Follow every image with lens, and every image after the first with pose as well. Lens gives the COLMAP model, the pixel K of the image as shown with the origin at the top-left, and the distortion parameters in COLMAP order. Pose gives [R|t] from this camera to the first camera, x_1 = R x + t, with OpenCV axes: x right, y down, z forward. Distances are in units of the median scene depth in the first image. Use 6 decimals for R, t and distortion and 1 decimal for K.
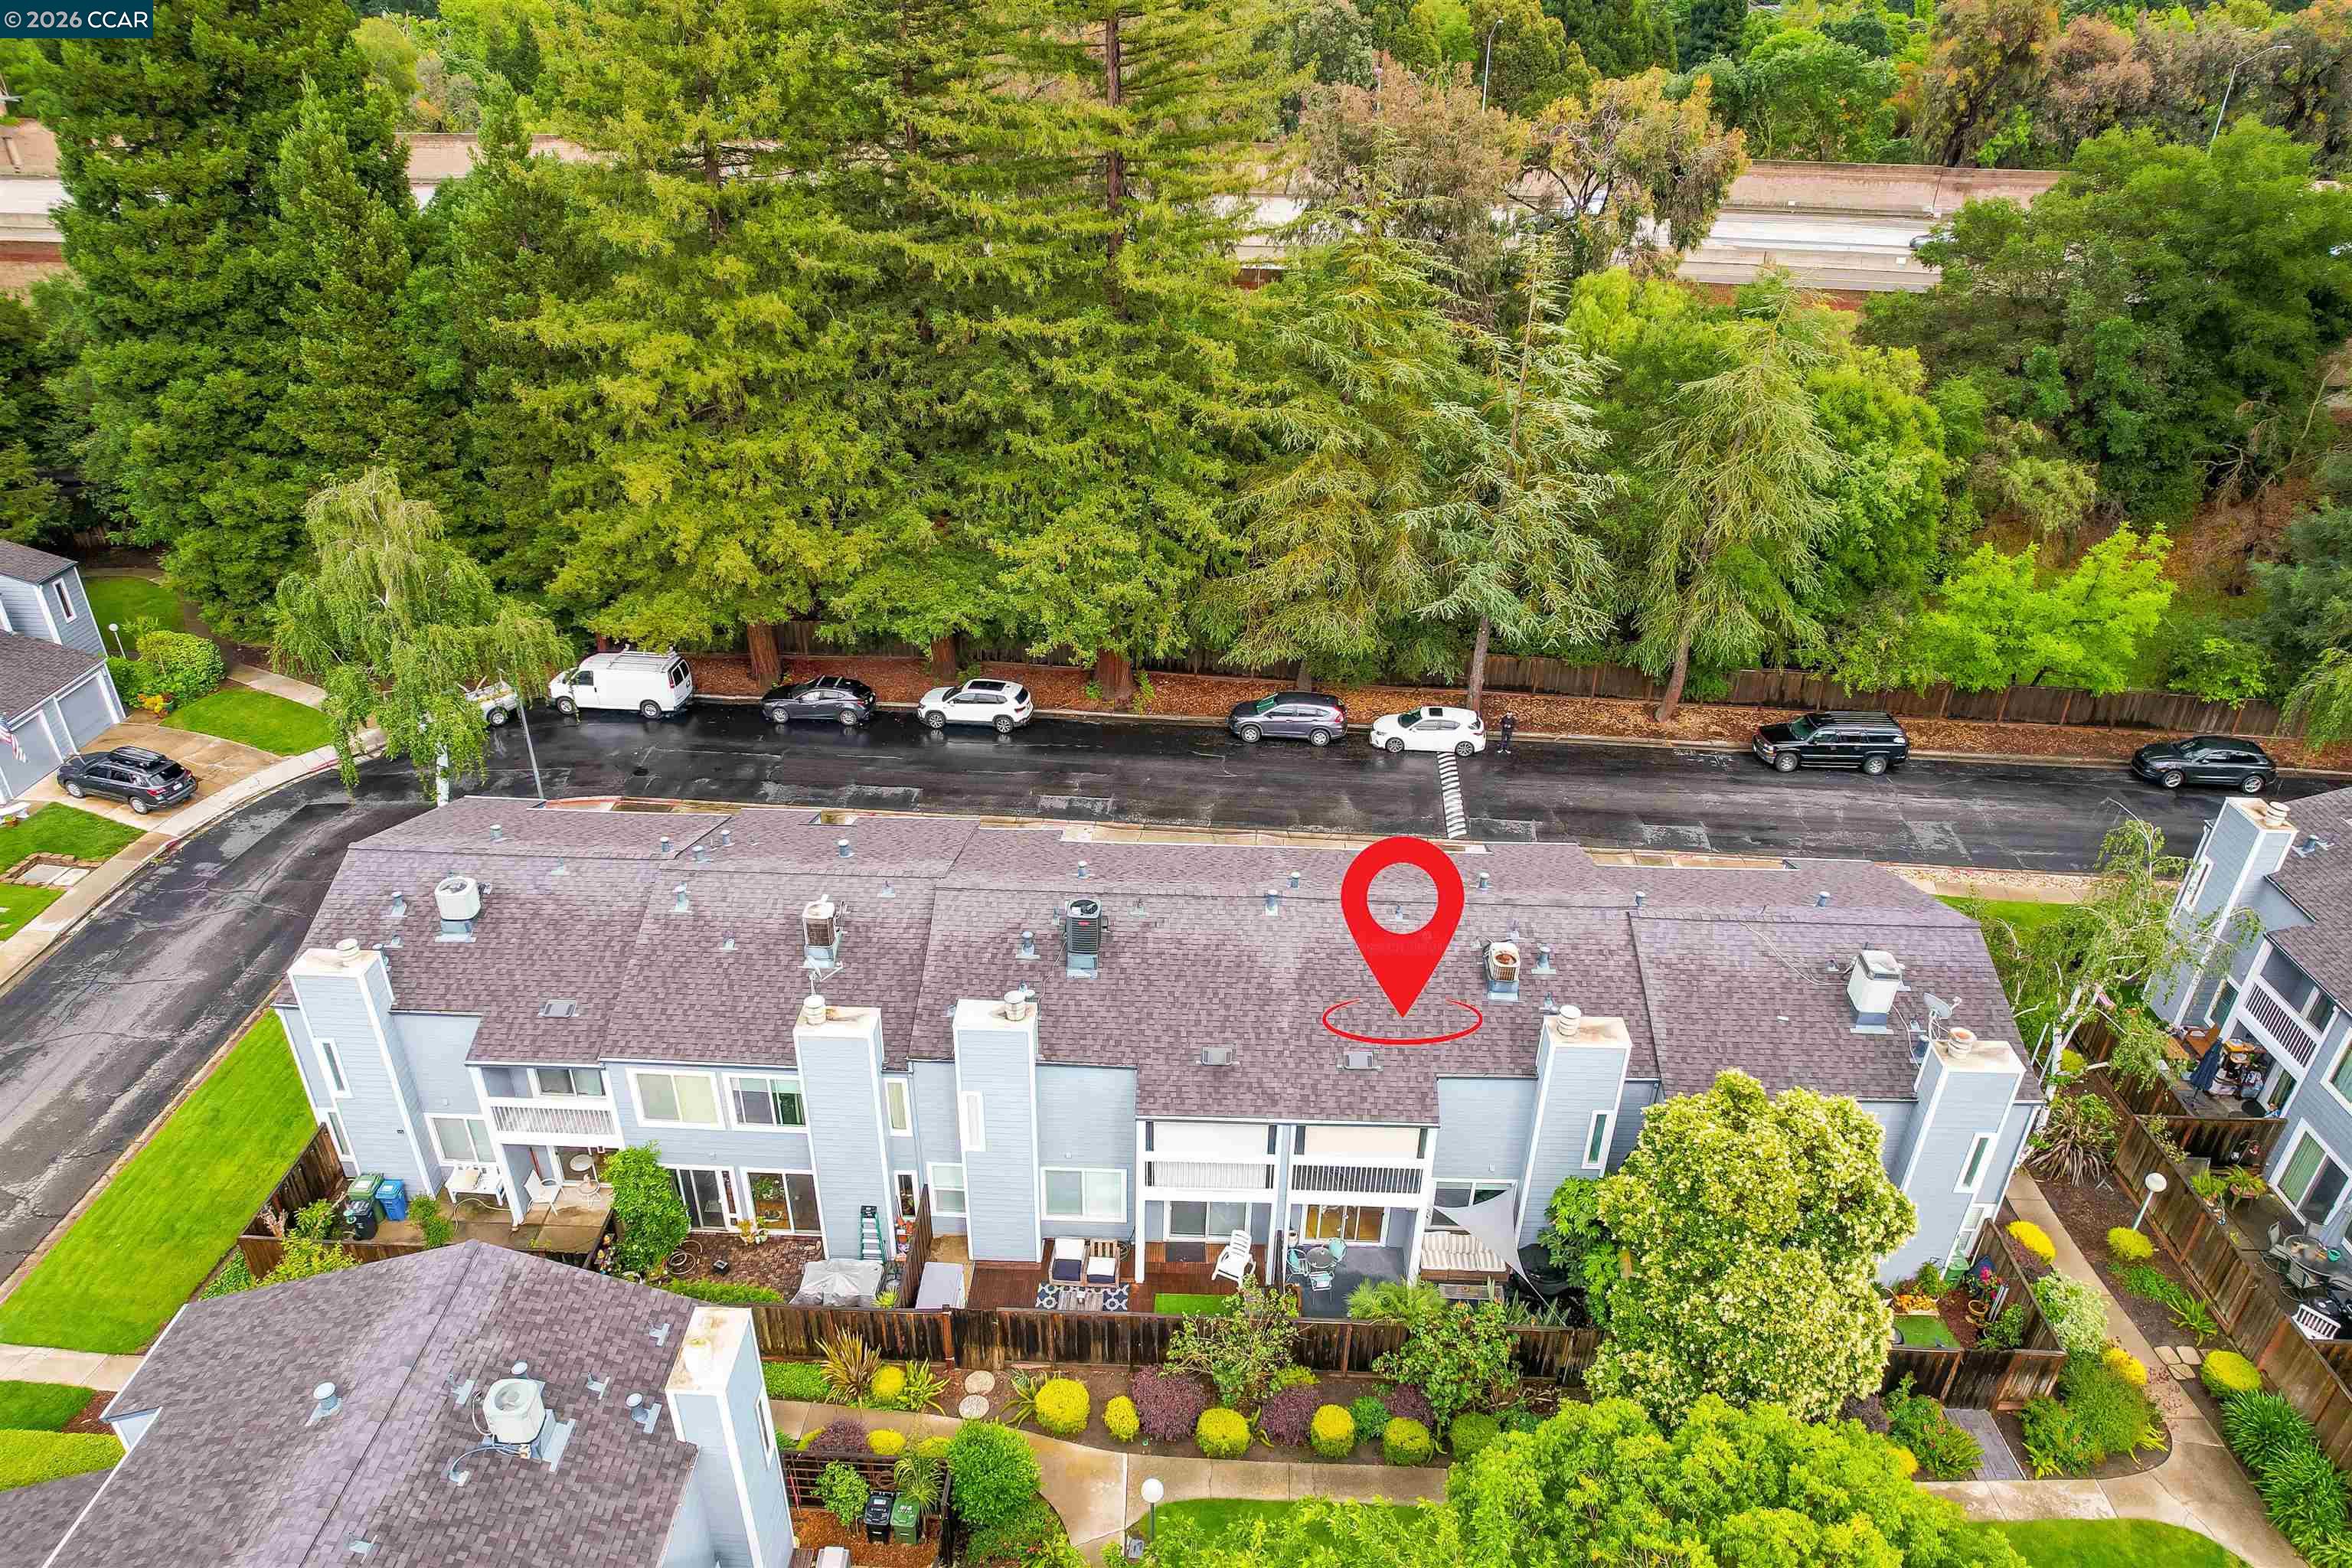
lens RADIAL K [[1522.3, 0, 1178.5], [0, 1522.3, 786.1], [0, 0, 1]] dist [-0.067841, 0.059782]
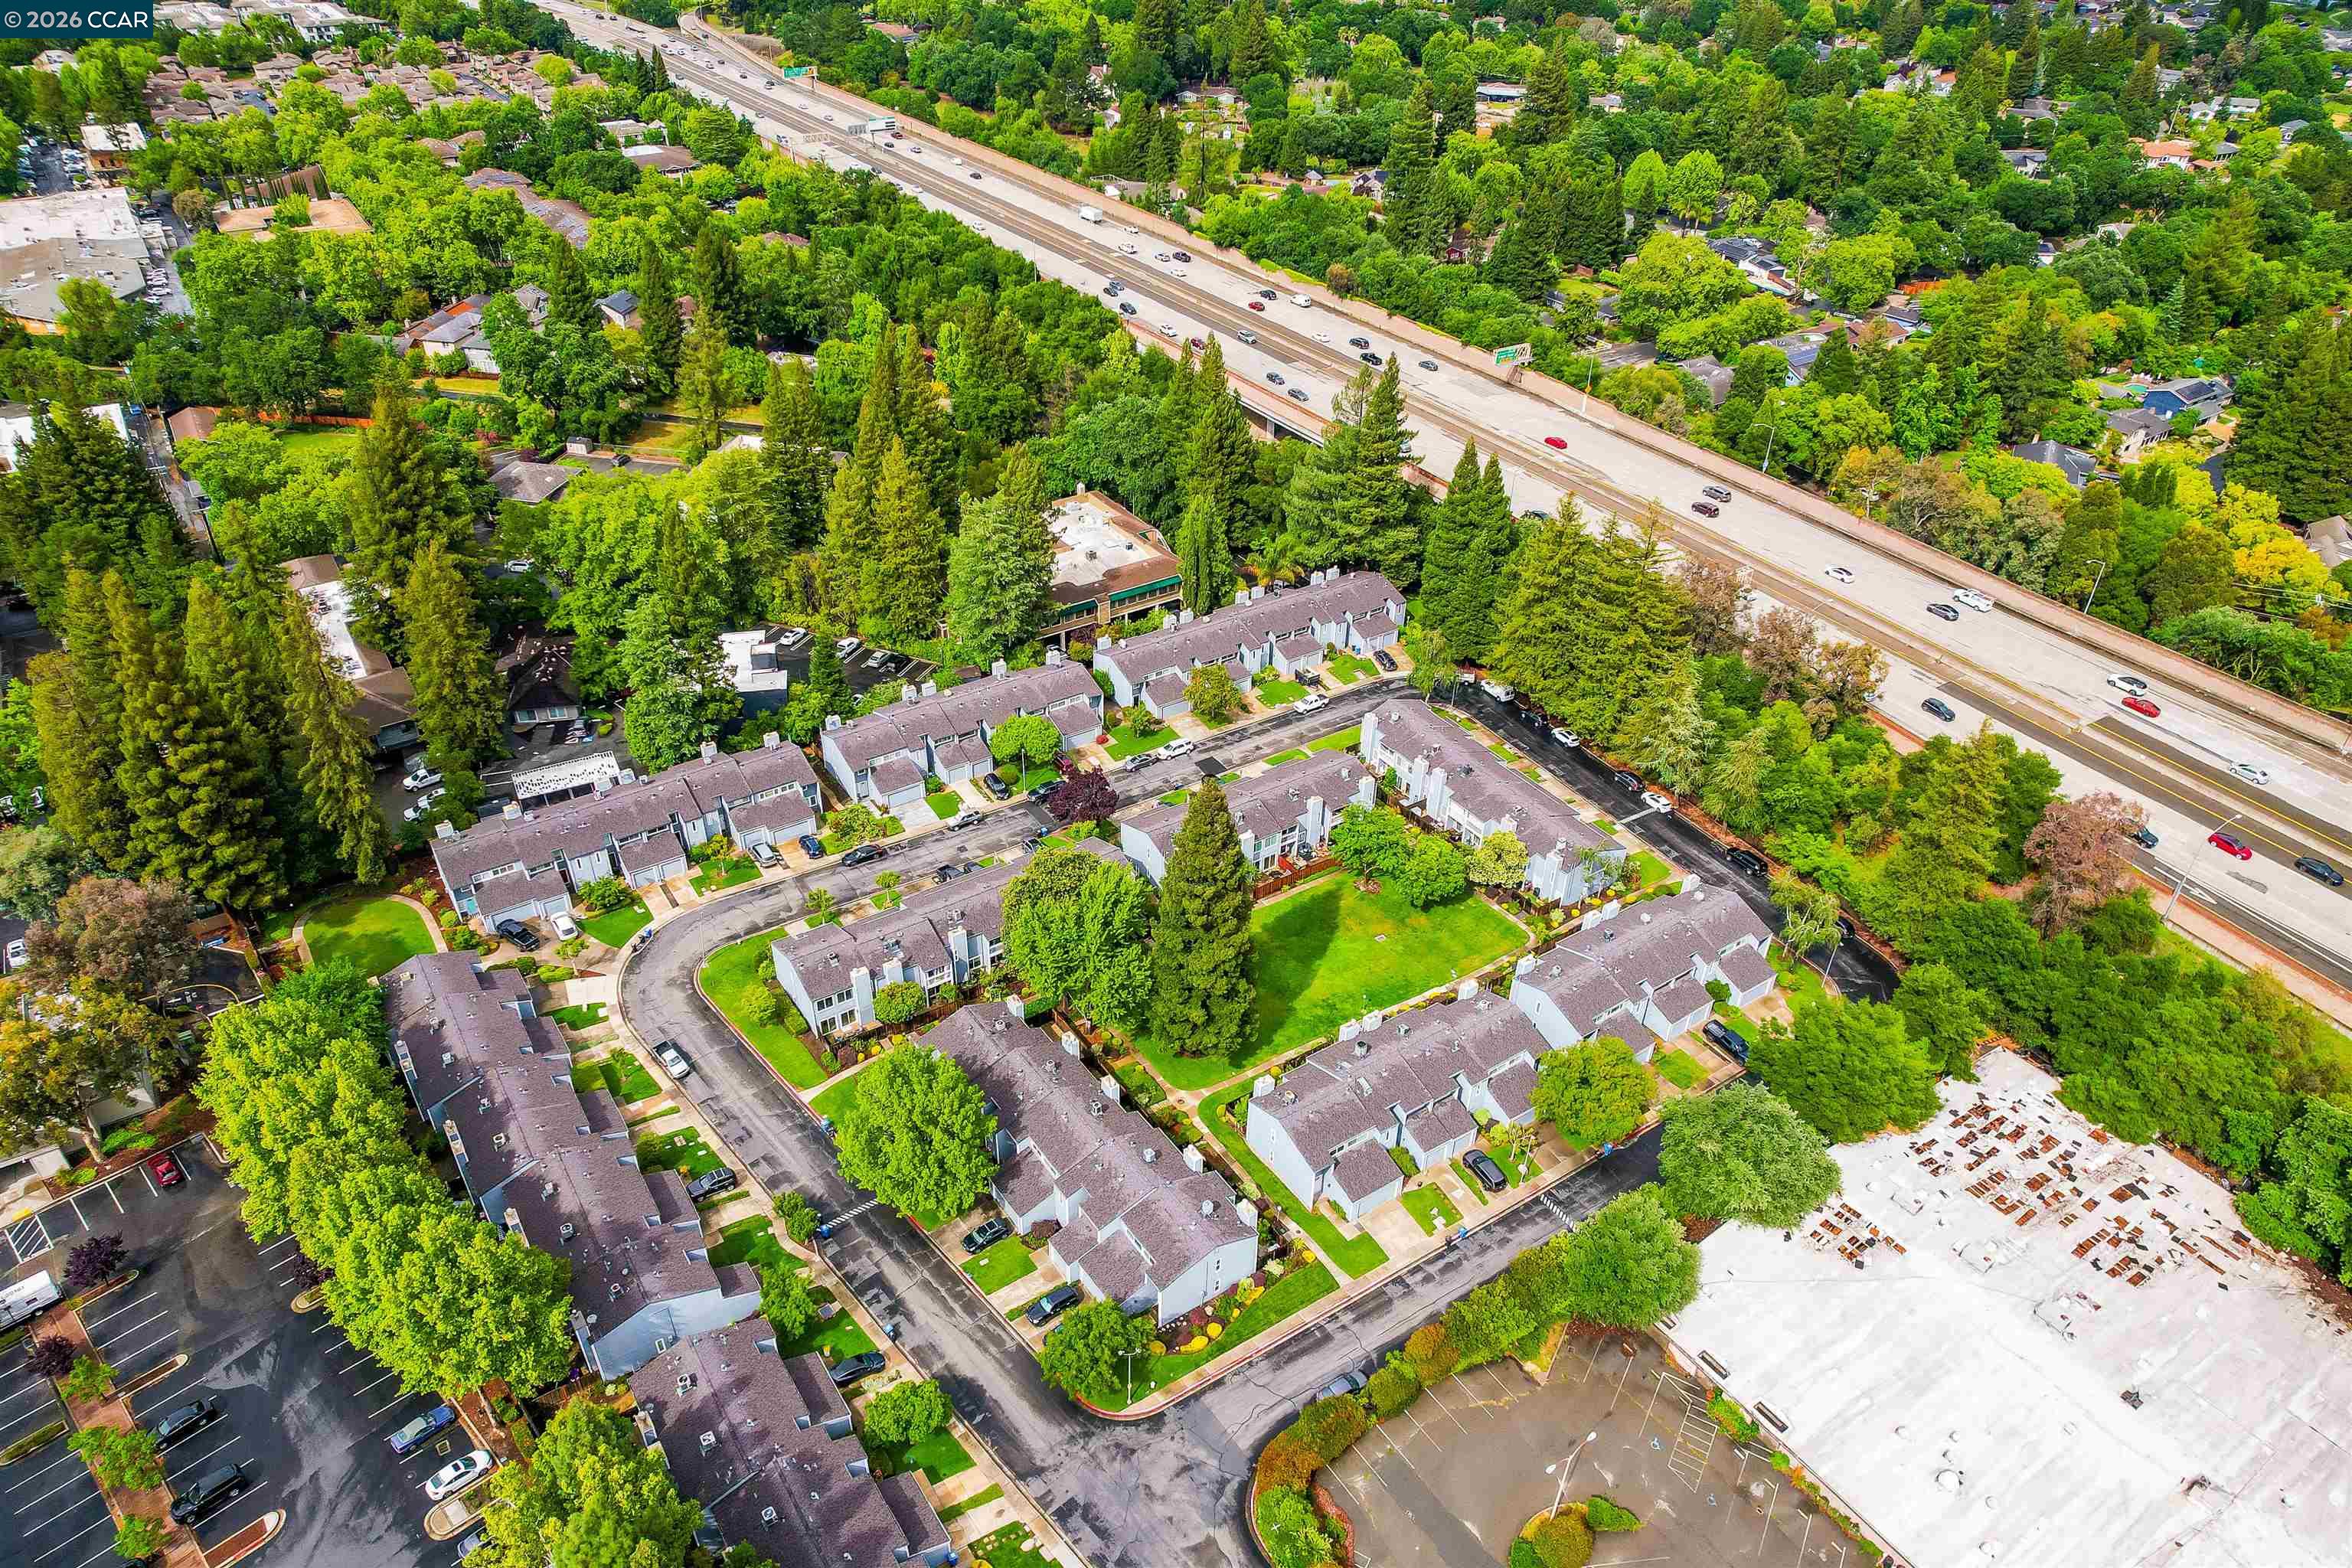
lens RADIAL K [[1522.3, 0, 1178.5], [0, 1522.3, 786.1], [0, 0, 1]] dist [-0.067841, 0.059782]
pose [[0.573424, 0.452810, -0.682750, 1.893054], [-0.413230, 0.879458, 0.236209, -0.434428], [0.707408, 0.146685, 0.691417, -2.136503]]
